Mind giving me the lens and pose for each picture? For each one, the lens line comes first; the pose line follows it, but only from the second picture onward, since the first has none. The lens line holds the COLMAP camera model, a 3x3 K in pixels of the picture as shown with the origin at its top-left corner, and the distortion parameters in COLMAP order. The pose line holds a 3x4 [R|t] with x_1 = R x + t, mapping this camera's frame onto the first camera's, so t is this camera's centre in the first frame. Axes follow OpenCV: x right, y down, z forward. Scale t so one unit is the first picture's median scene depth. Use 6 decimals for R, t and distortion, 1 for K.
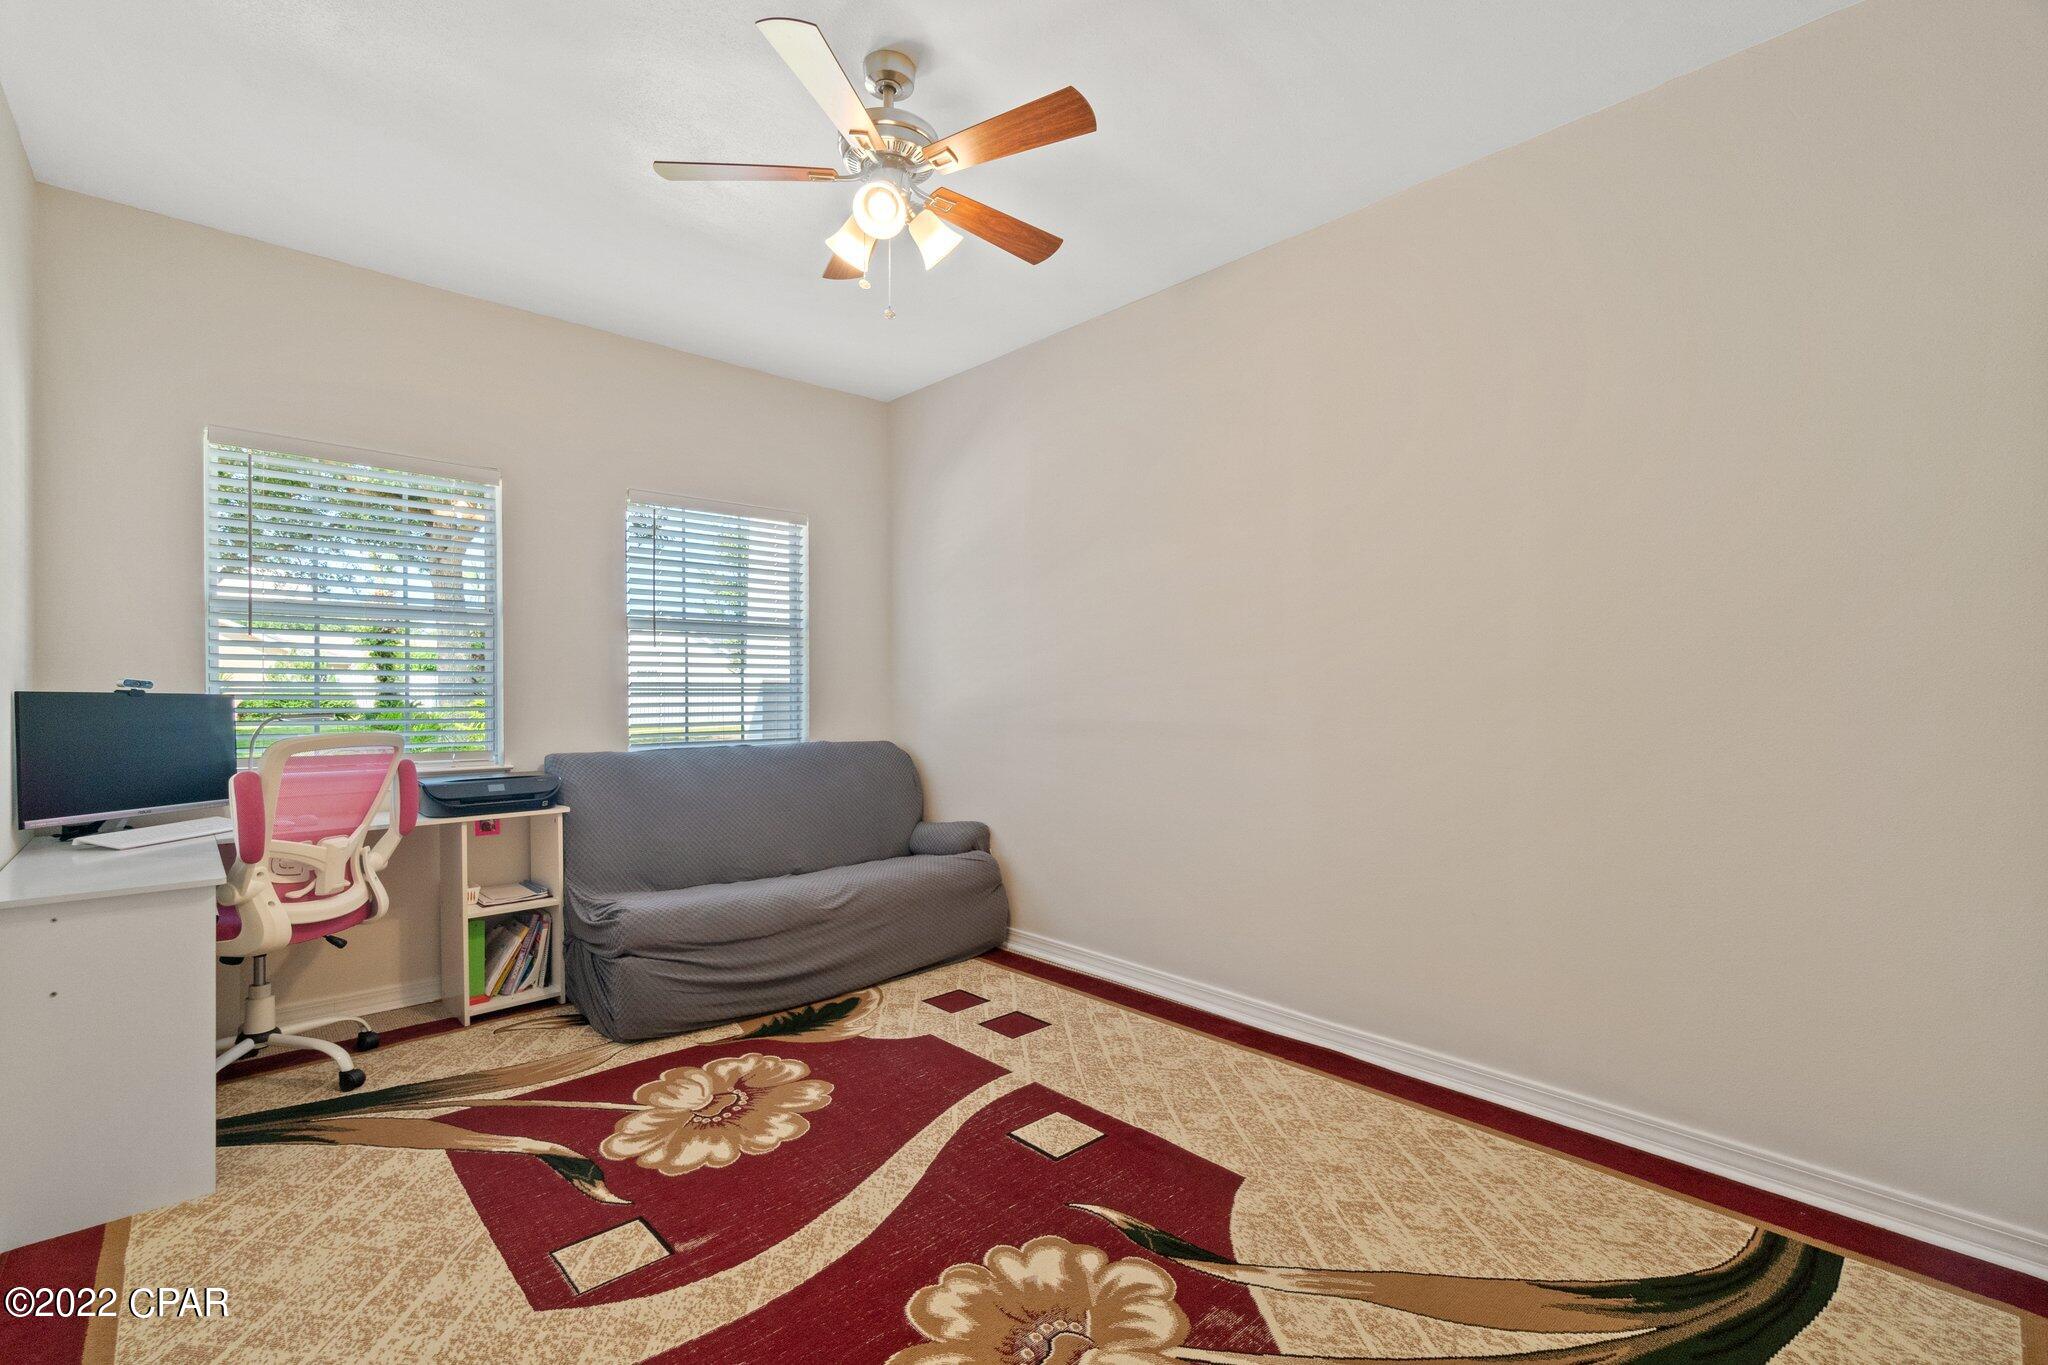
lens RADIAL K [[895.1, 0, 1022.0], [0, 895.1, 690.6], [0, 0, 1]] dist [-0.007258, 0.002934]
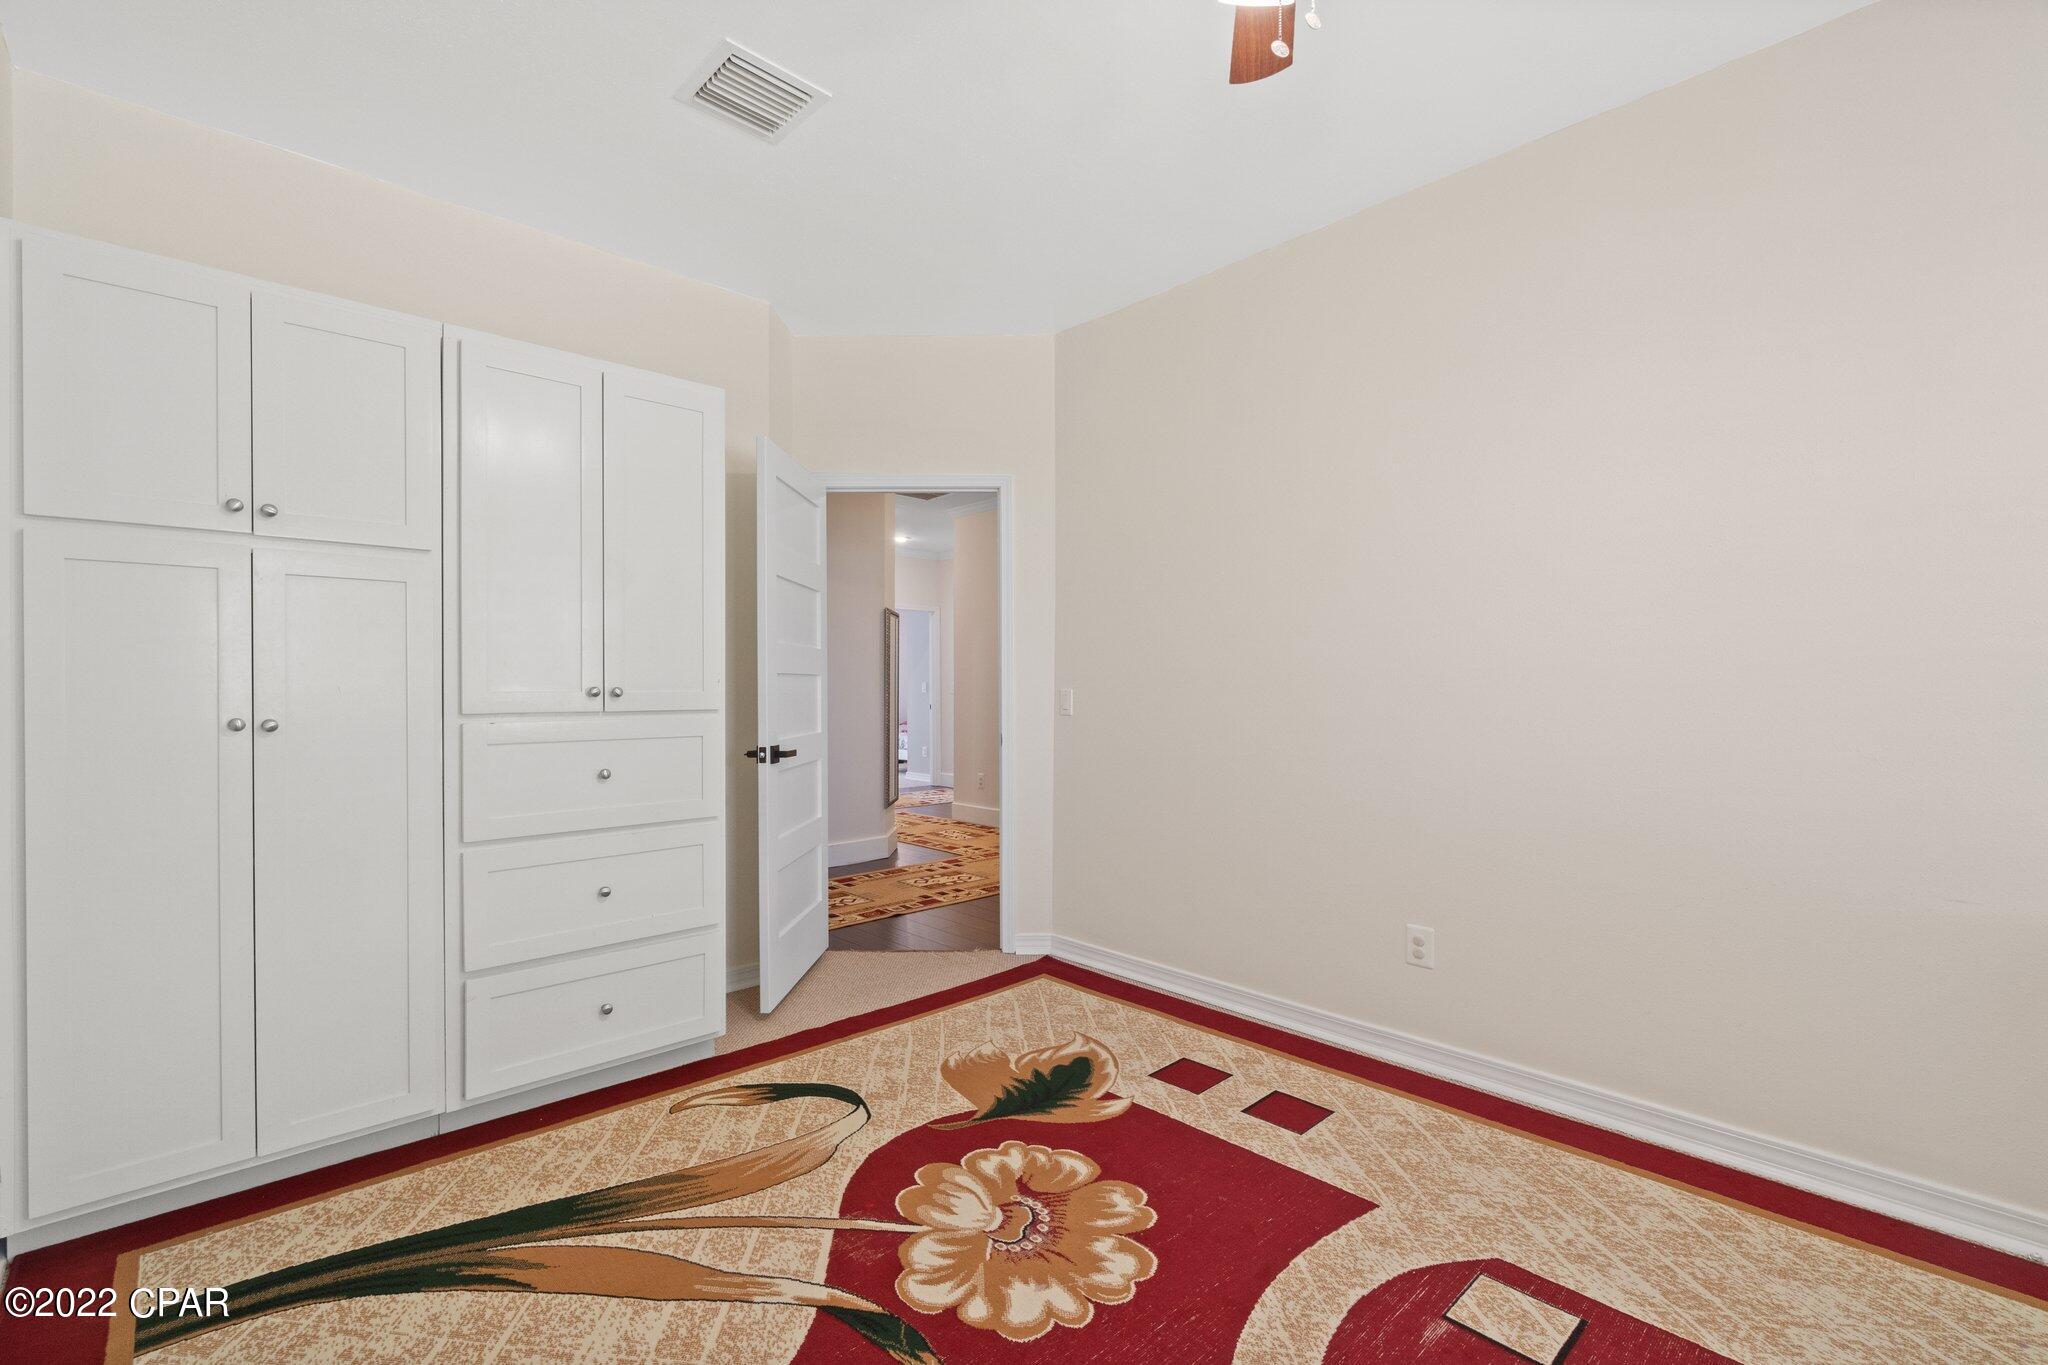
lens RADIAL K [[895.1, 0, 1026.4], [0, 895.1, 693.3], [0, 0, 1]] dist [-0.007258, 0.002934]
pose [[-0.999903, -0.000739, -0.013940, 0.041047], [-0.000650, 0.999979, -0.006417, 0.015010], [0.013945, -0.006407, -0.999882, 2.004019]]
